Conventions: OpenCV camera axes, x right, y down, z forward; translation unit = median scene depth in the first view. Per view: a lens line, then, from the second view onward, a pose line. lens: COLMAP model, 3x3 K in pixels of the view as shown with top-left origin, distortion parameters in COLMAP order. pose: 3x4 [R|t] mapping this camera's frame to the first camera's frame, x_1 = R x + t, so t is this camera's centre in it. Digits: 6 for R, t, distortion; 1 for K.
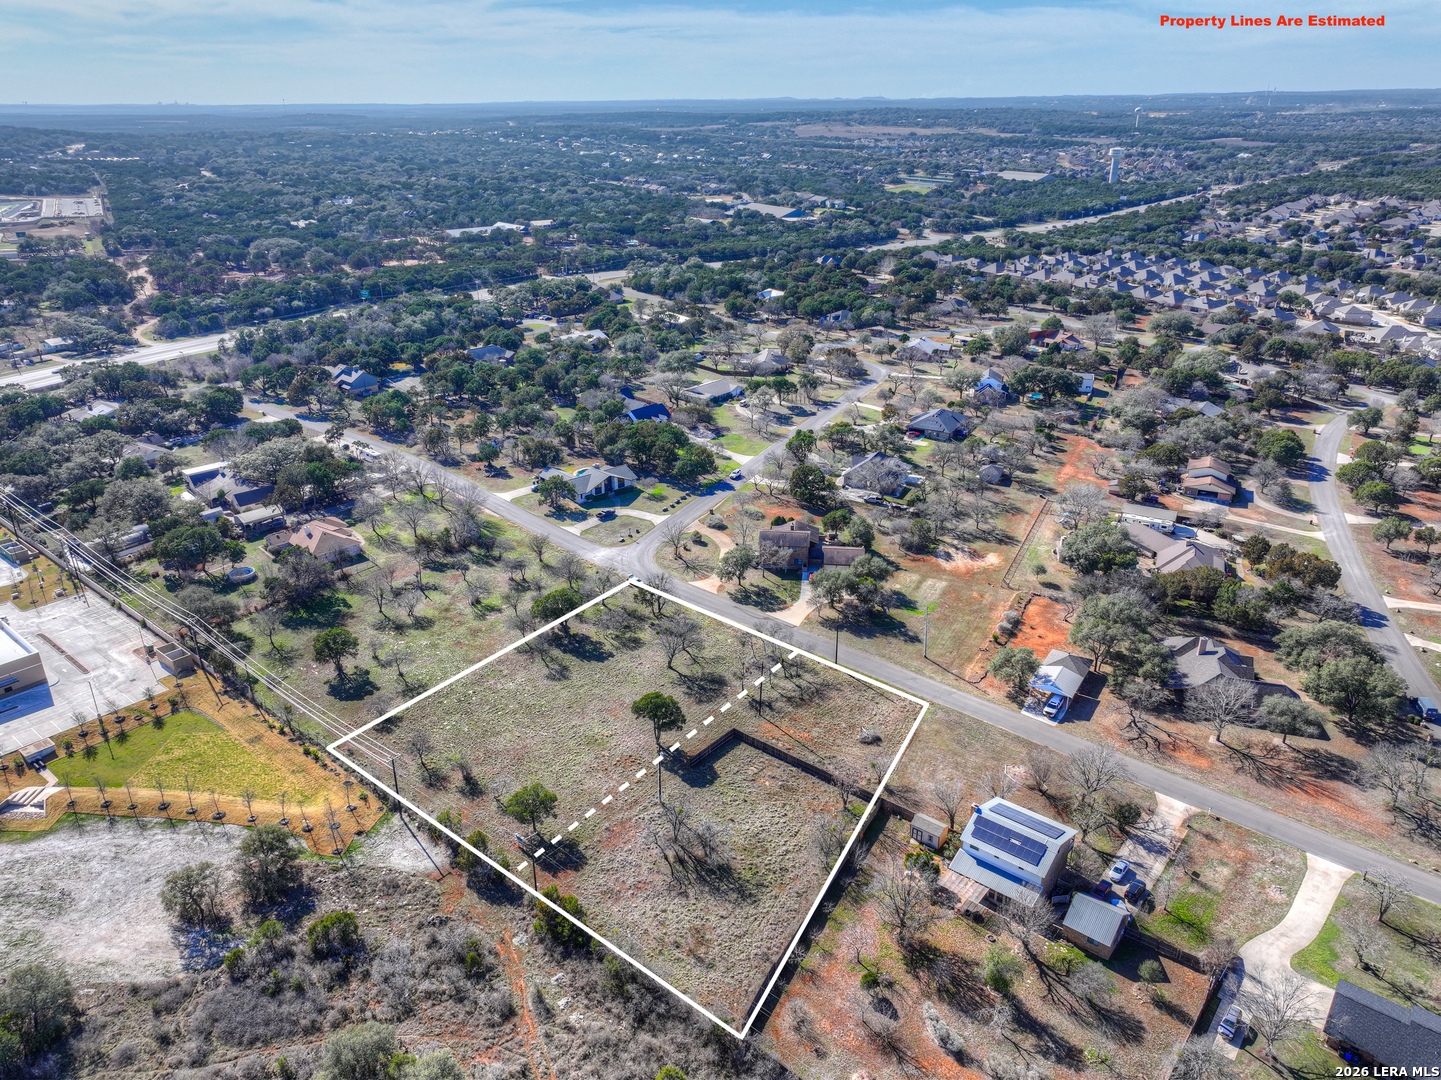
lens RADIAL K [[1011.6, 0, 717.0], [0, 1011.6, 532.3], [0, 0, 1]] dist [-0.004303, 0.021369]
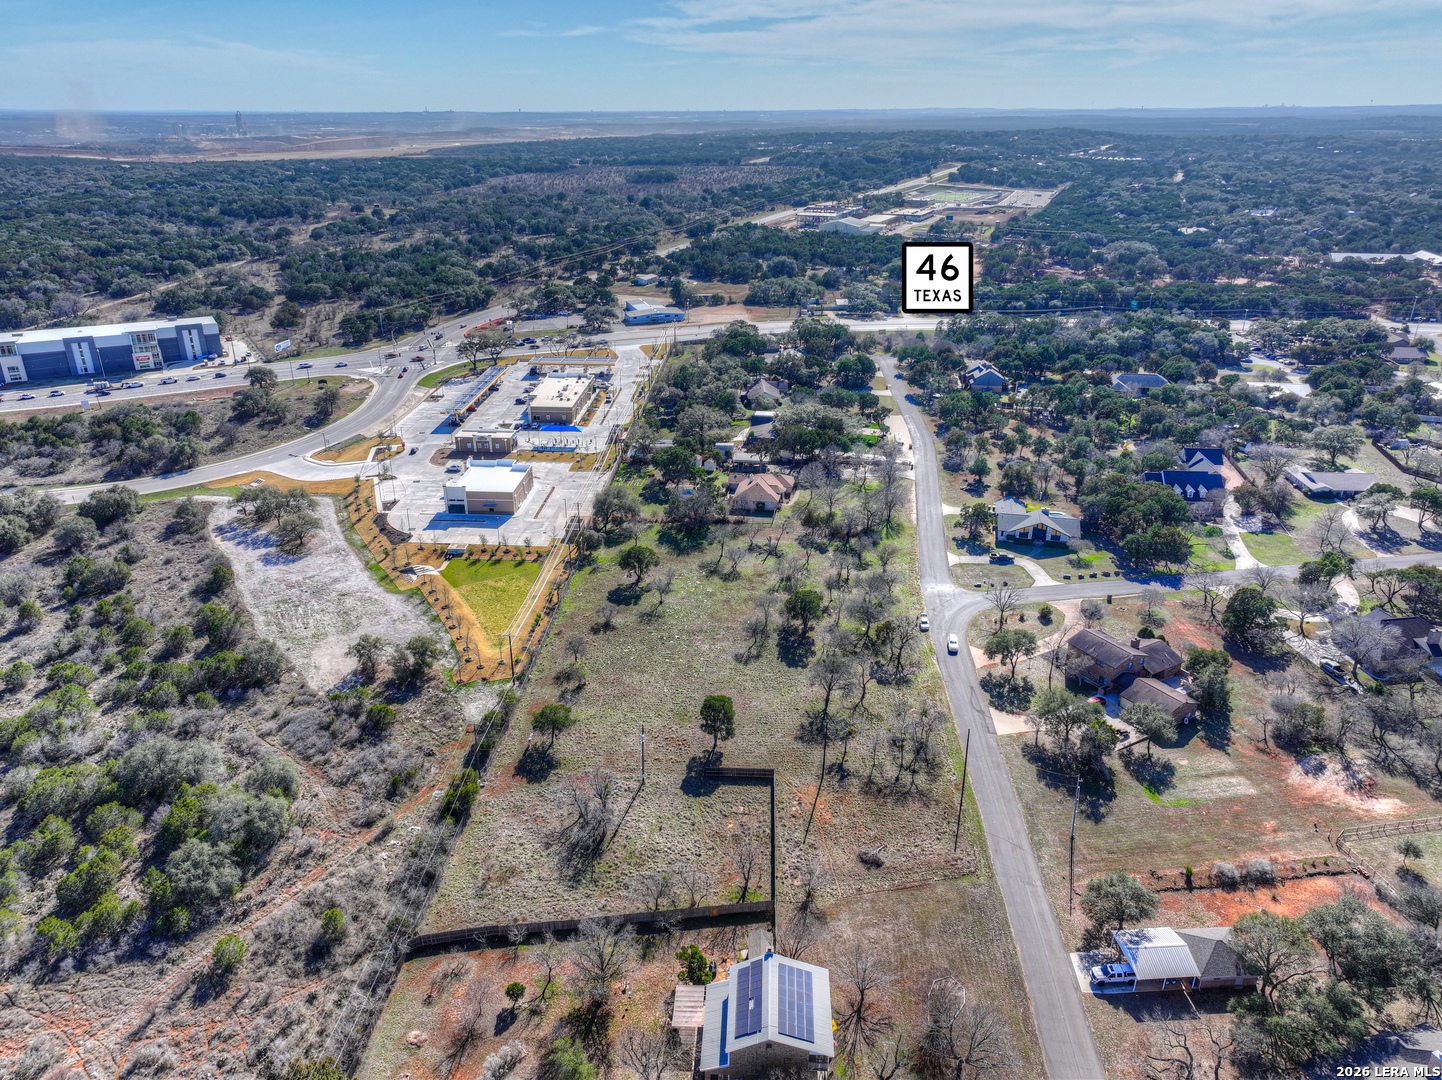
lens RADIAL K [[1012.3, 0, 719.5], [0, 1012.3, 536.9], [0, 0, 1]] dist [-0.004303, 0.021369]
pose [[0.595790, 0.319181, -0.736992, 0.440664], [-0.318110, 0.936372, 0.148367, -0.097284], [0.737455, 0.146050, 0.659416, 0.214336]]
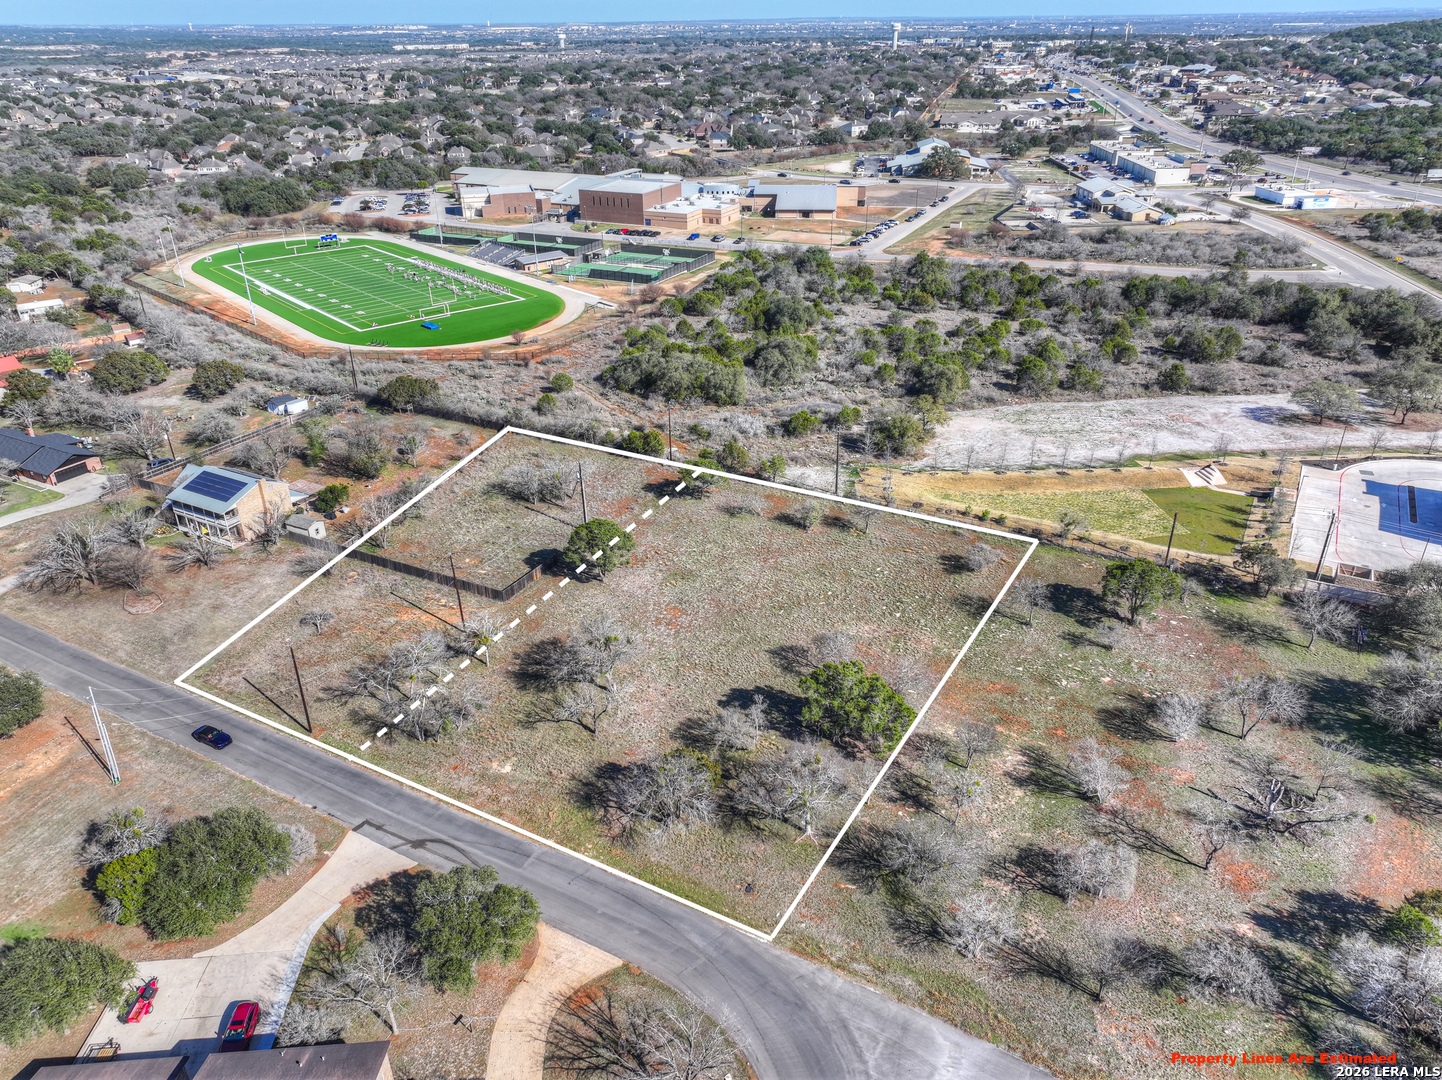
lens RADIAL K [[1012.3, 0, 719.5], [0, 1012.3, 542.2], [0, 0, 1]] dist [-0.004303, 0.021369]
pose [[-0.982753, 0.099010, -0.156186, -0.019486], [-0.058656, 0.634087, 0.771034, -0.296432], [0.175376, 0.766897, -0.617343, 1.040511]]
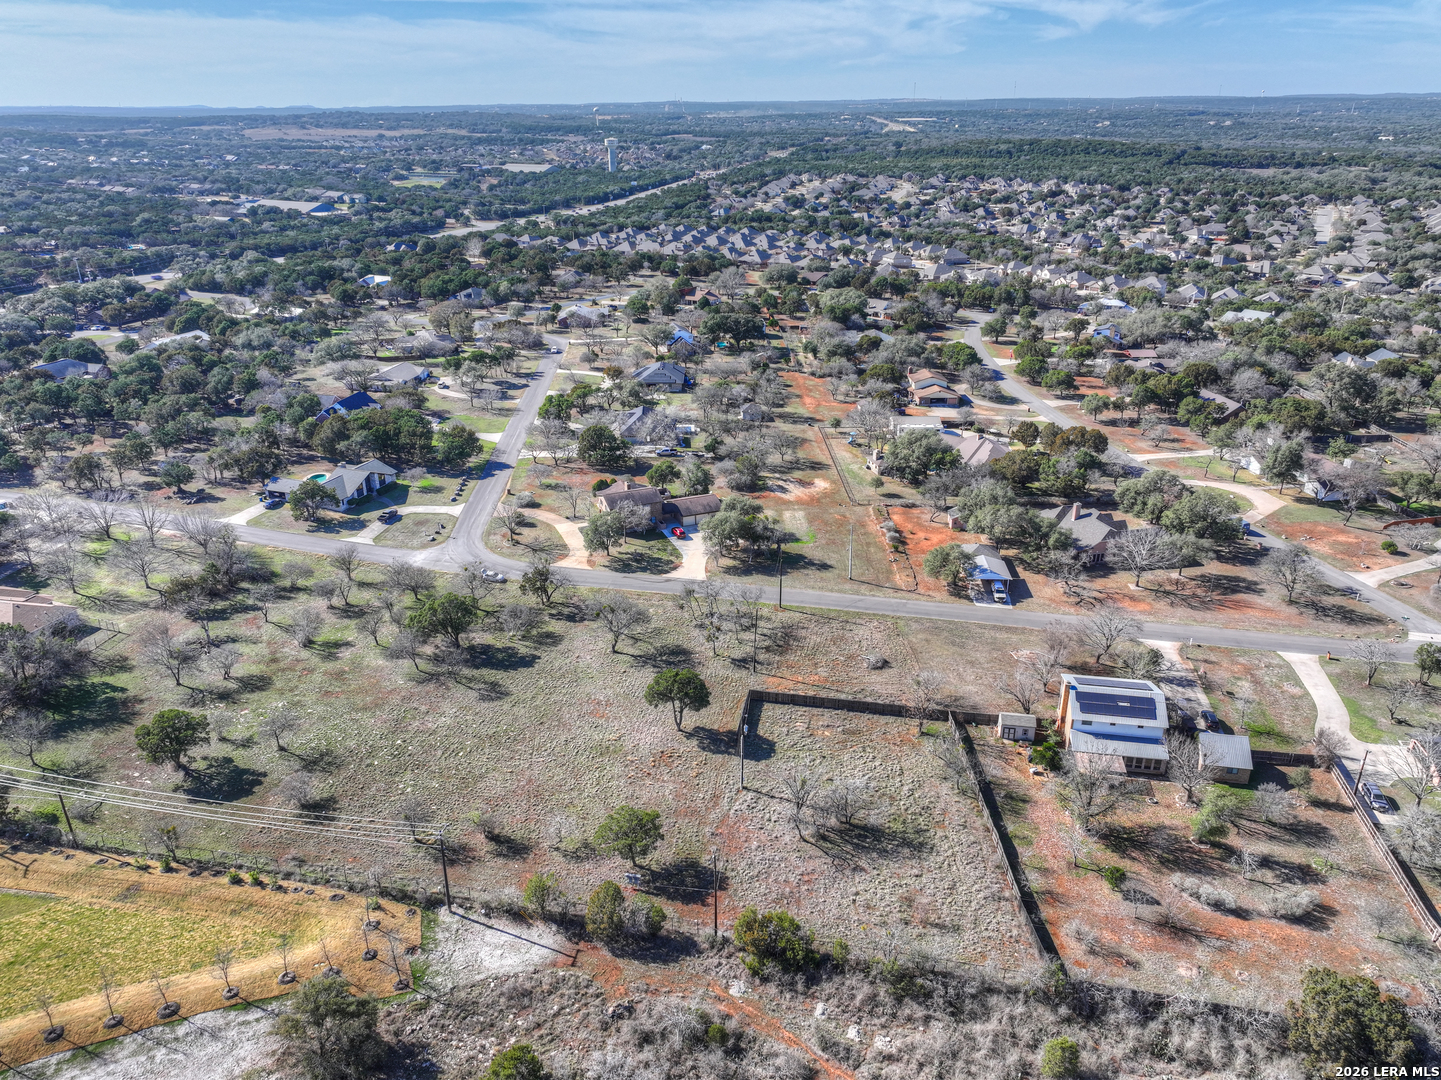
lens RADIAL K [[1011.6, 0, 714.7], [0, 1011.6, 537.4], [0, 0, 1]] dist [-0.004303, 0.021369]
pose [[0.876057, -0.188999, 0.443626, -0.262471], [0.190890, 0.980760, 0.040874, 0.017238], [-0.442816, 0.048876, 0.895280, 0.163935]]
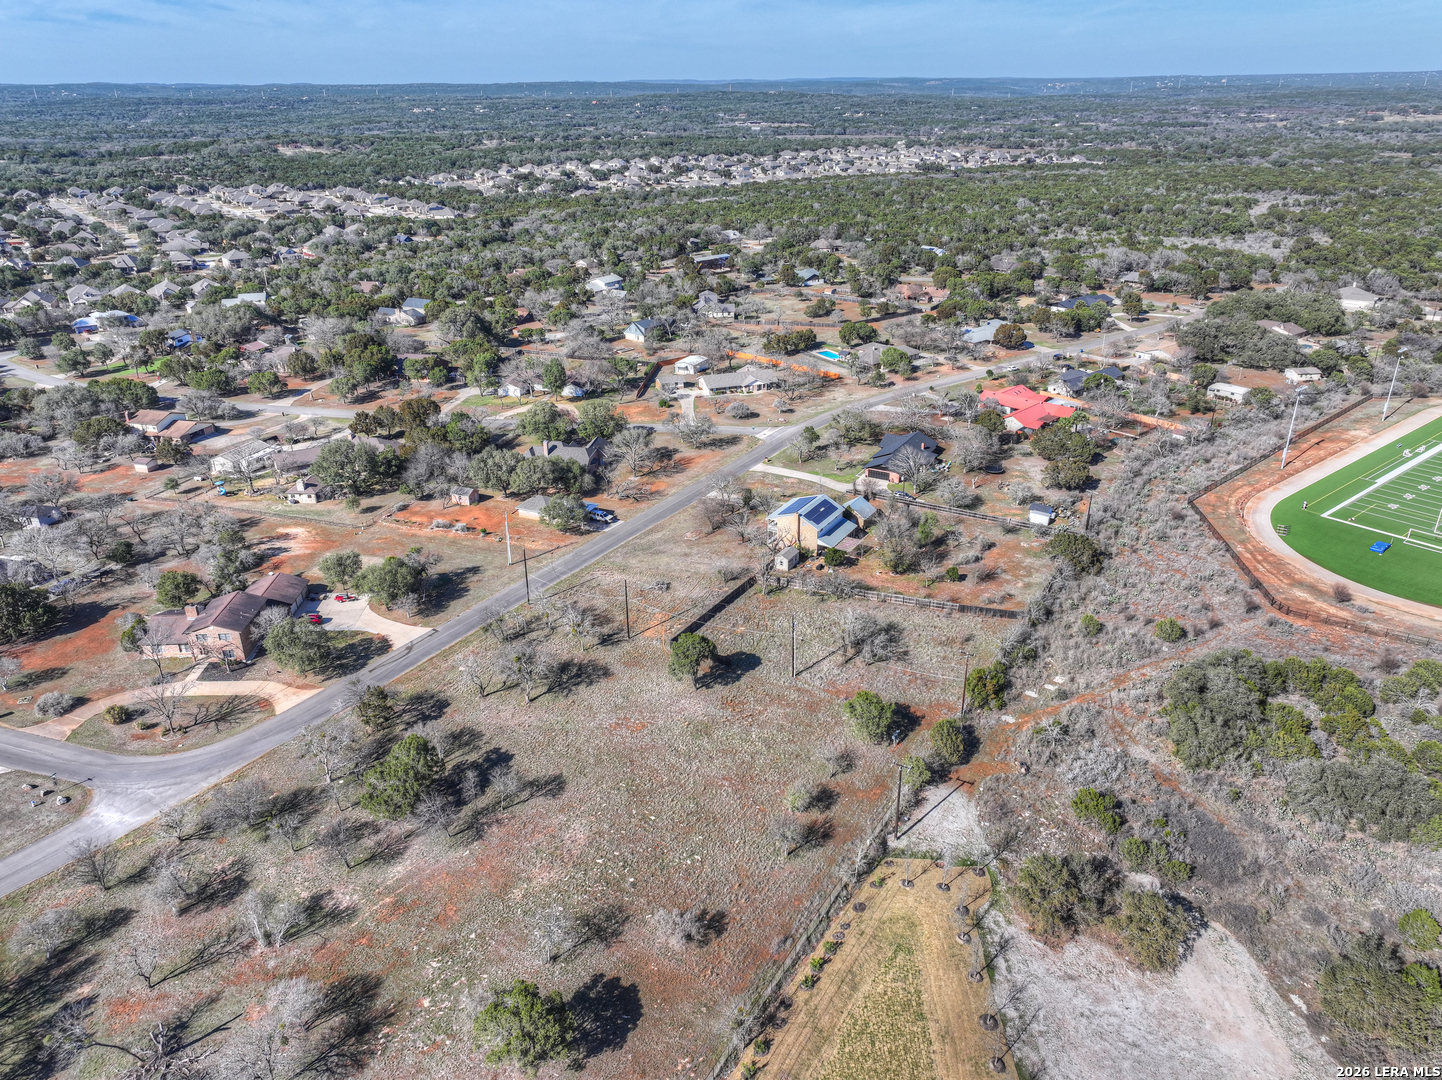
lens RADIAL K [[1012.3, 0, 719.3], [0, 1012.3, 545.2], [0, 0, 1]] dist [-0.004303, 0.021369]
pose [[-0.153834, -0.404868, 0.901342, -0.577833], [0.399742, 0.808718, 0.431488, -0.193334], [-0.903627, 0.426682, 0.037434, 0.628716]]
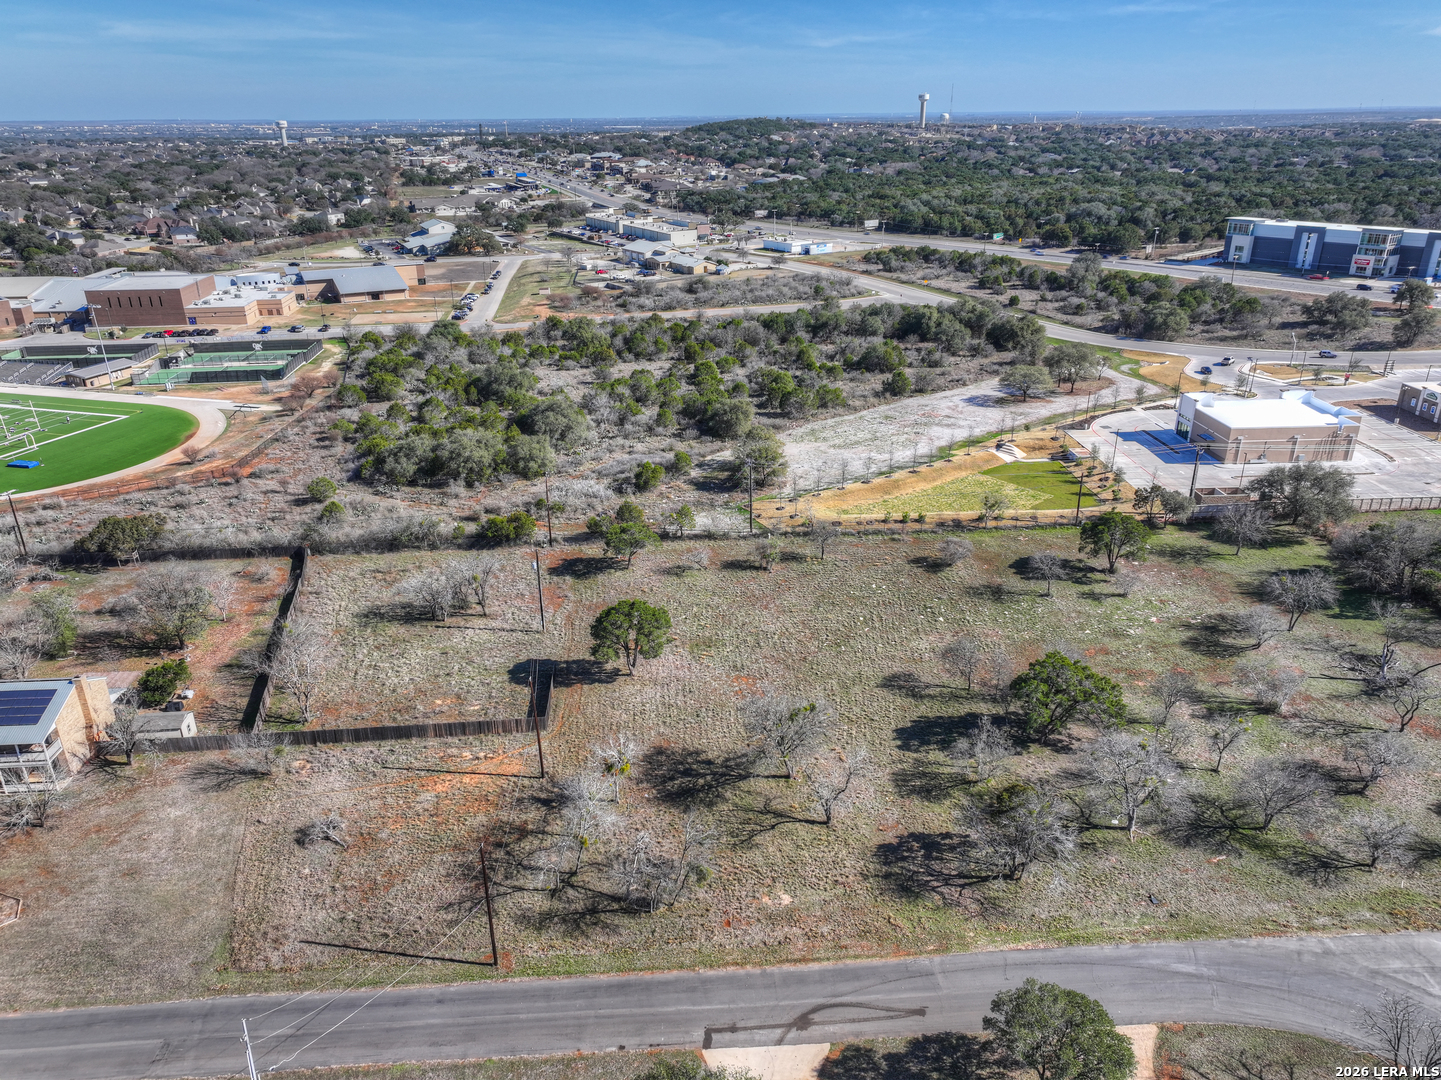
lens RADIAL K [[1011.6, 0, 720.4], [0, 1011.6, 545.6], [0, 0, 1]] dist [-0.004303, 0.021369]
pose [[-0.730349, 0.280806, -0.622686, 0.200354], [-0.258342, 0.730331, 0.632358, -0.198498], [0.632337, 0.622708, -0.460853, 0.906340]]
